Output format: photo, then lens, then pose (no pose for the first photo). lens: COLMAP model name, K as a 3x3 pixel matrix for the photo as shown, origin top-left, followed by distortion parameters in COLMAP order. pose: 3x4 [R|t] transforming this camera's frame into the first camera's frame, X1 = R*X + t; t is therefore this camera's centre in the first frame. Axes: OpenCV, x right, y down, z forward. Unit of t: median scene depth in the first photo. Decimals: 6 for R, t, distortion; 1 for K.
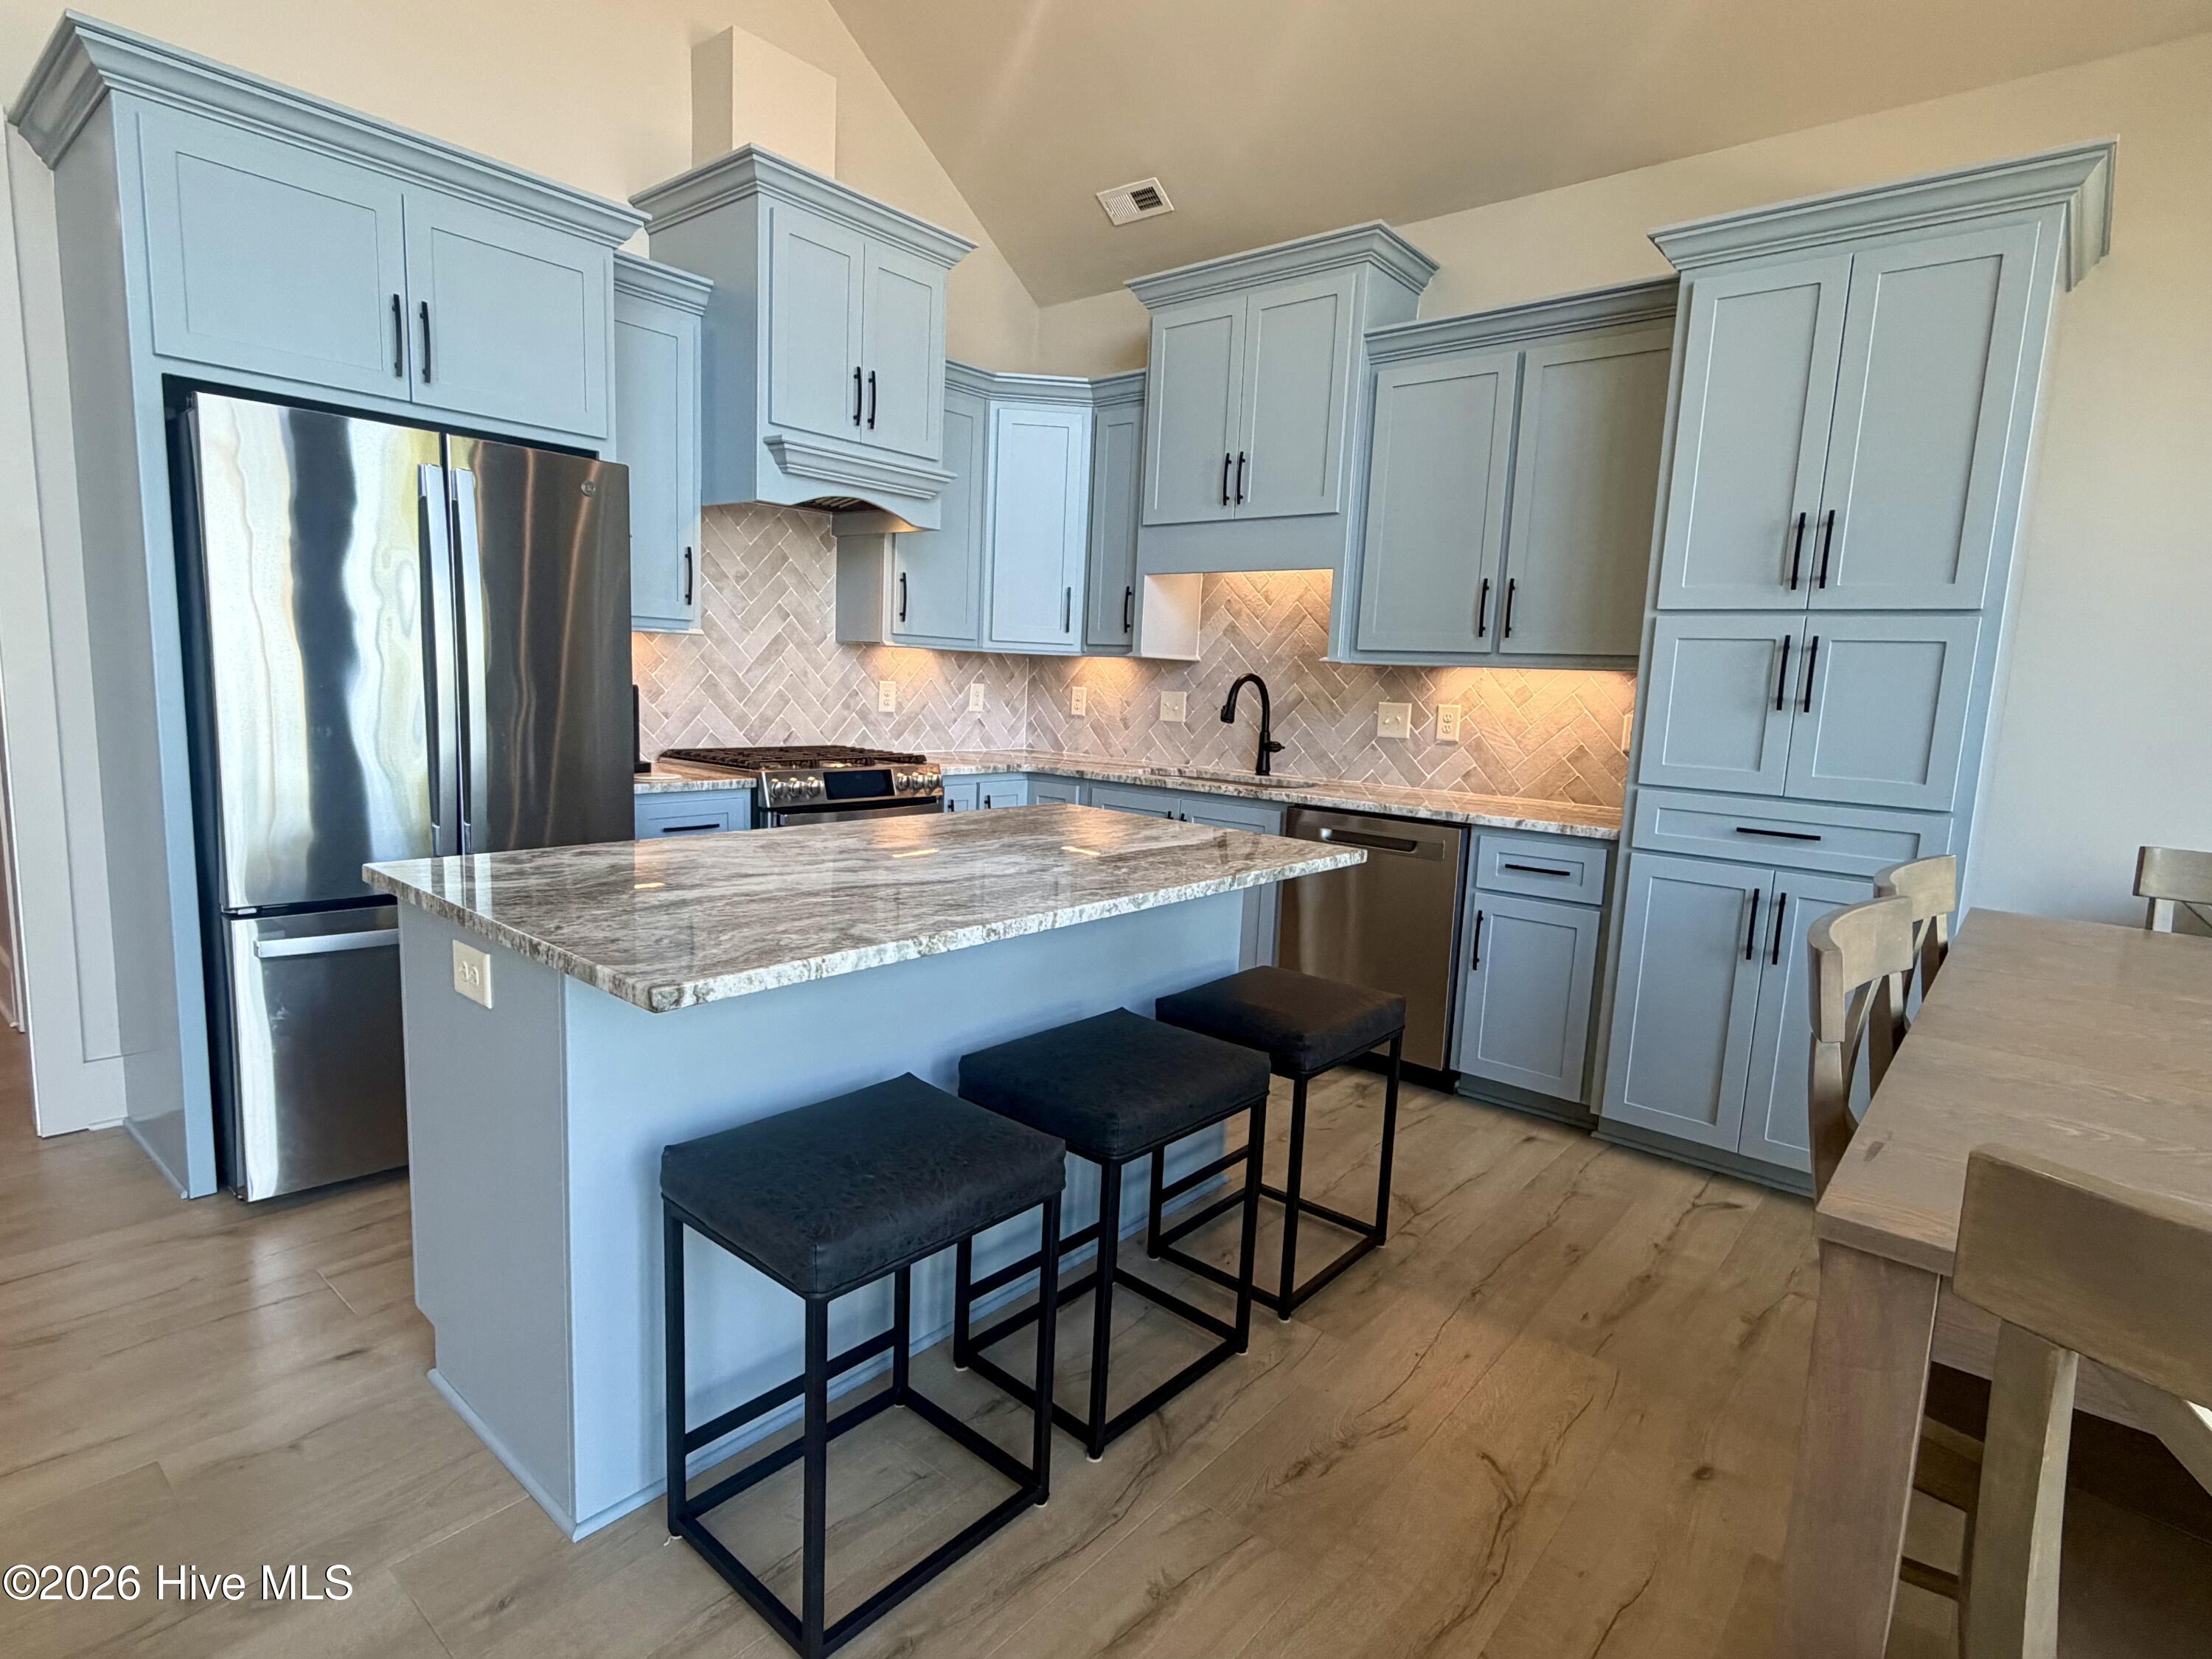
lens RADIAL K [[1144.6, 0, 1094.6], [0, 1144.6, 823.2], [0, 0, 1]] dist [0.000325, 0.002140]
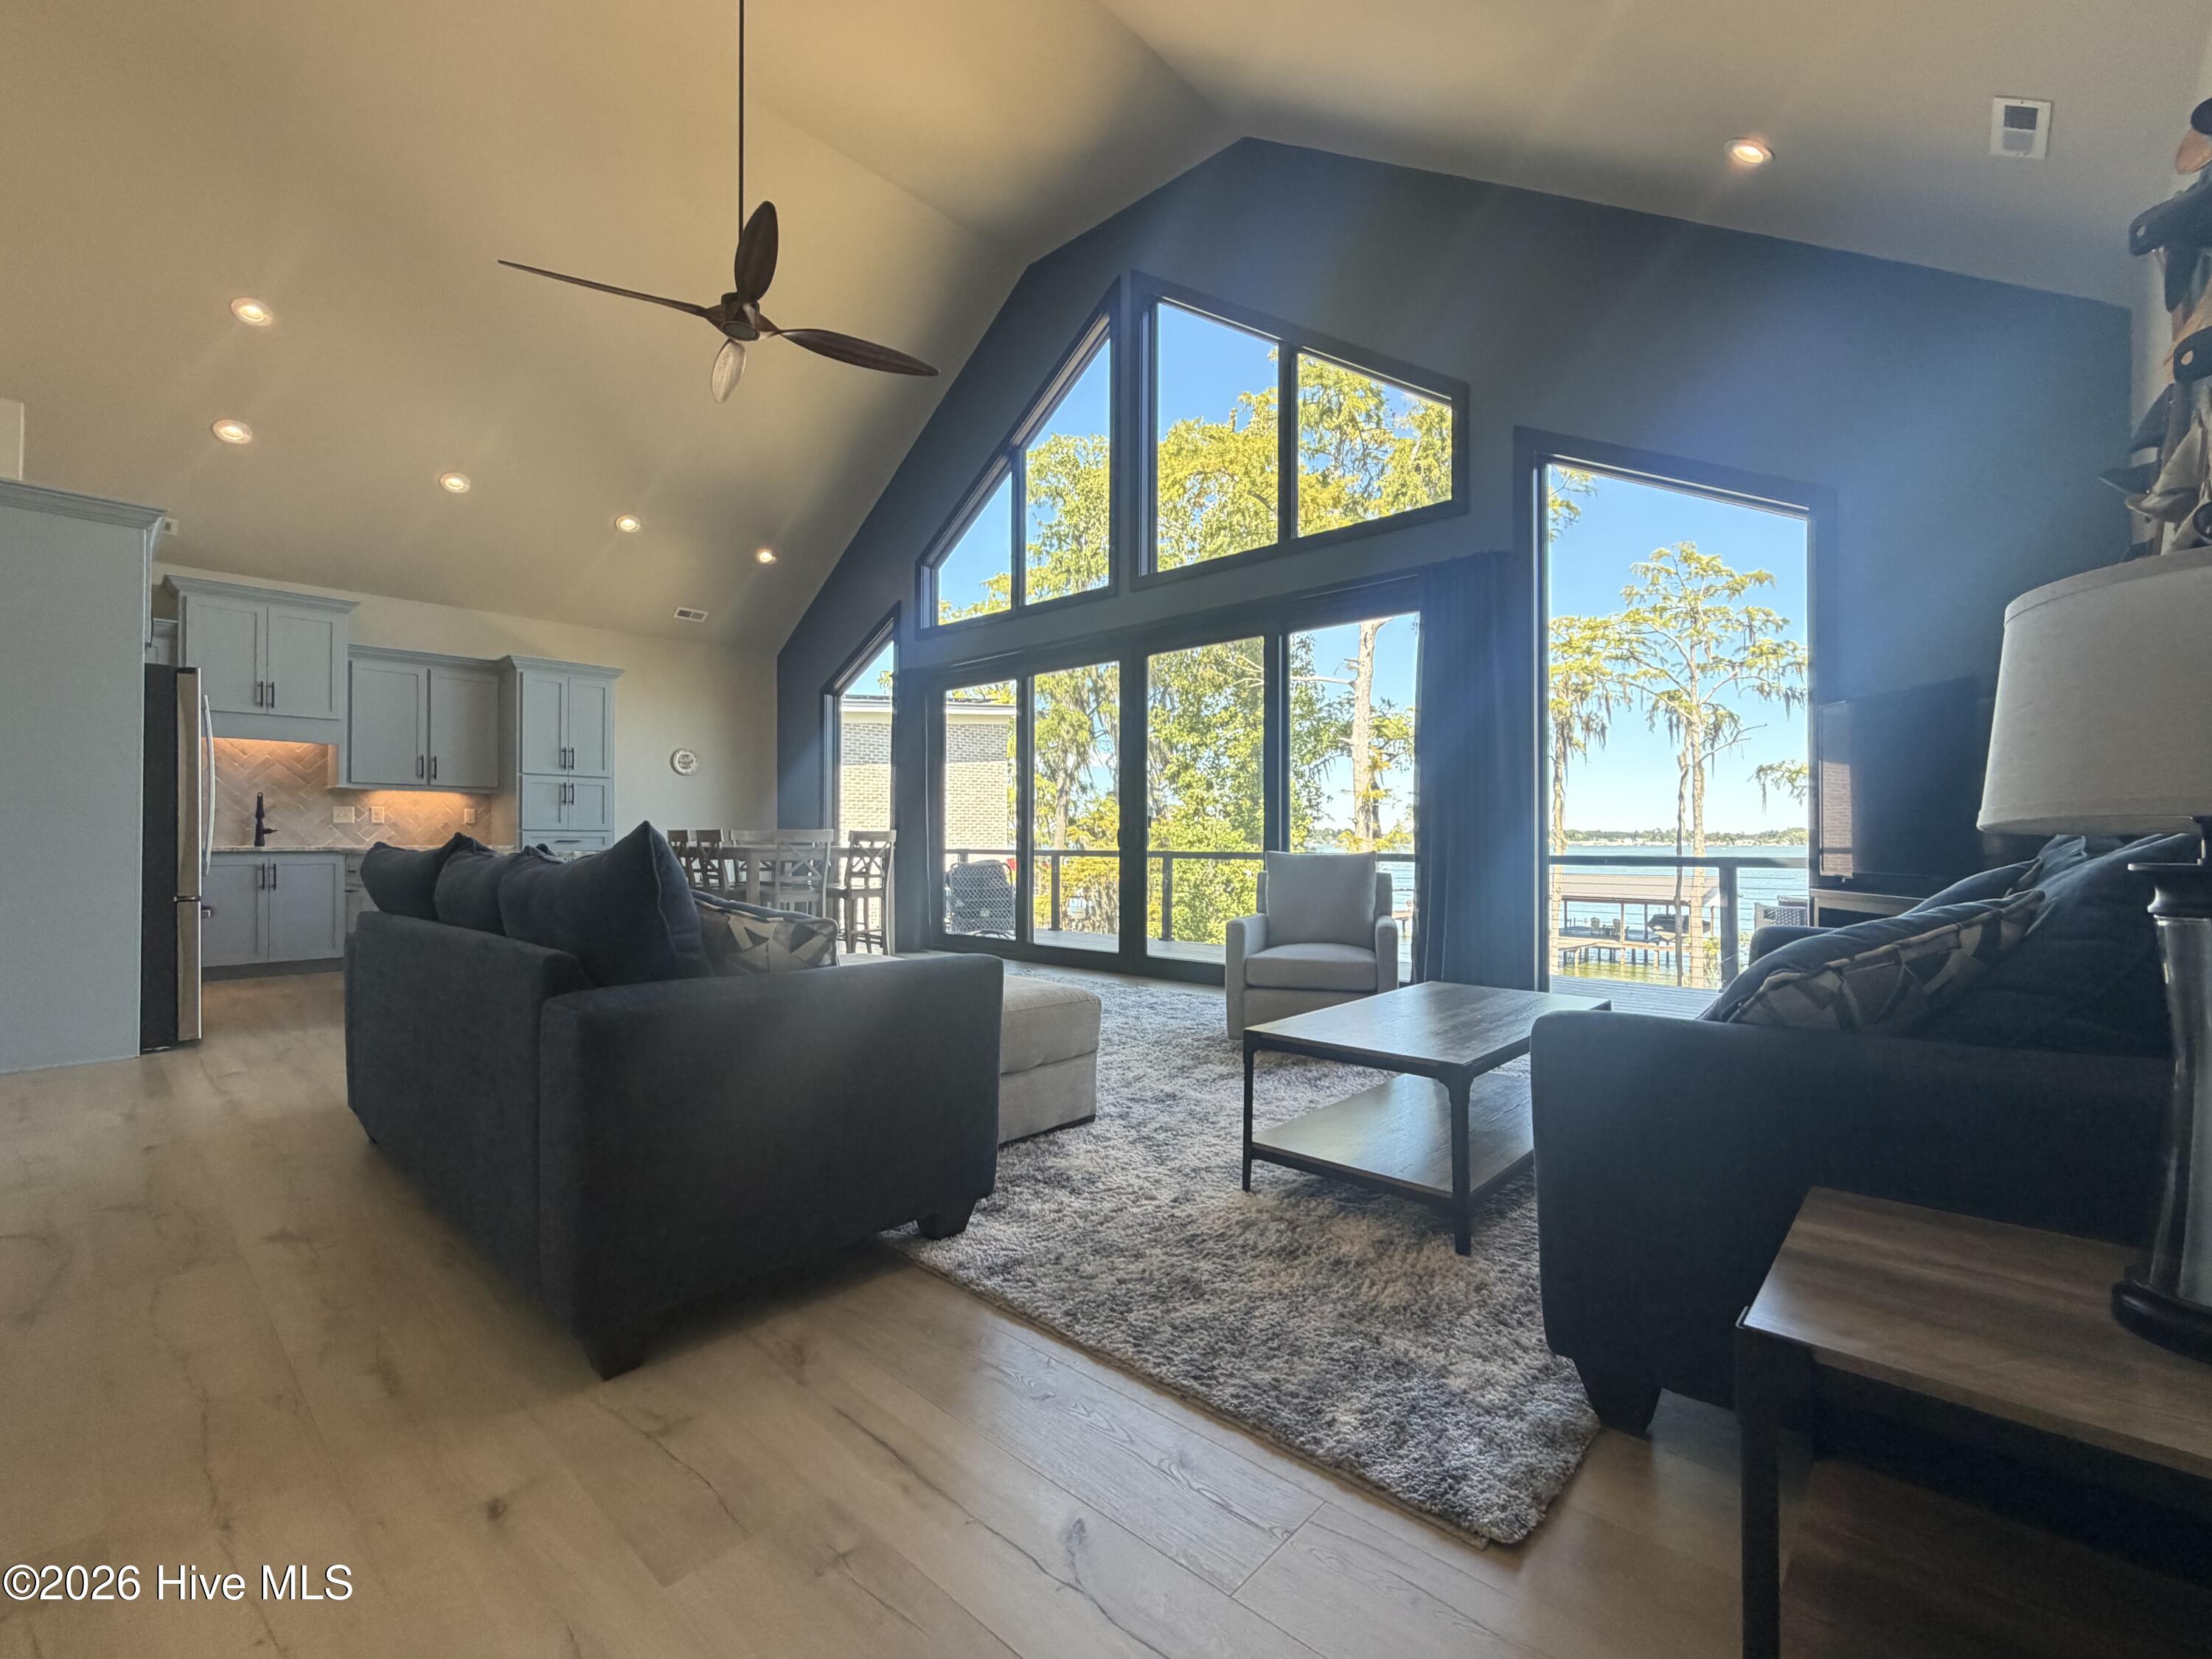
lens RADIAL K [[965.5, 0, 1107.6], [0, 965.5, 832.4], [0, 0, 1]] dist [-0.003818, 0.000011]
pose [[0.049031, -0.037809, 0.998081, -1.722163], [0.123912, 0.991794, 0.031483, 0.072634], [-0.991081, 0.122131, 0.053314, -0.580300]]
